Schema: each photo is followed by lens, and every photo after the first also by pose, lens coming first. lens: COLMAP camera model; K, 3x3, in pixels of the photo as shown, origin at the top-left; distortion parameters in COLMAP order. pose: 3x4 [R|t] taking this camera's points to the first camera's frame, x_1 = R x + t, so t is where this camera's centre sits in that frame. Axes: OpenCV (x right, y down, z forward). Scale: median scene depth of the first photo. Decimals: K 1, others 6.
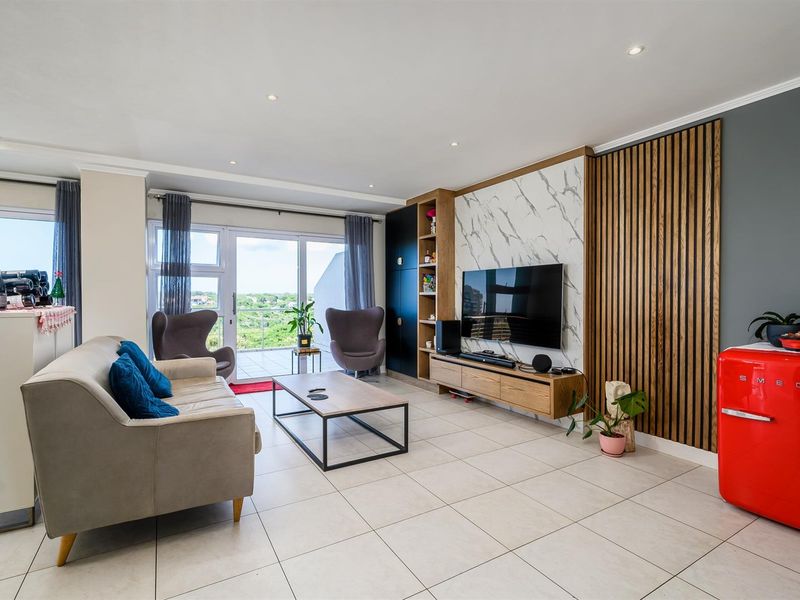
lens RADIAL K [[396.9, 0, 401.0], [0, 396.9, 300.4], [0, 0, 1]] dist [0.003156, -0.000388]
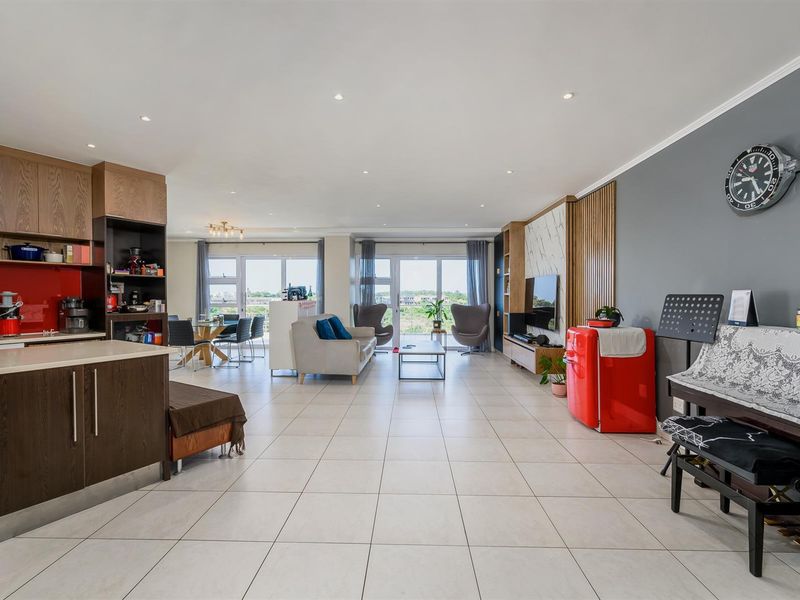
lens RADIAL K [[380.6, 0, 398.8], [0, 380.6, 298.6], [0, 0, 1]] dist [-0.003944, -0.000707]
pose [[0.836789, 0.005809, -0.547494, 0.467160], [-0.006614, 0.999978, 0.000502, 0.000914], [0.547485, 0.003201, 0.836809, -0.347944]]
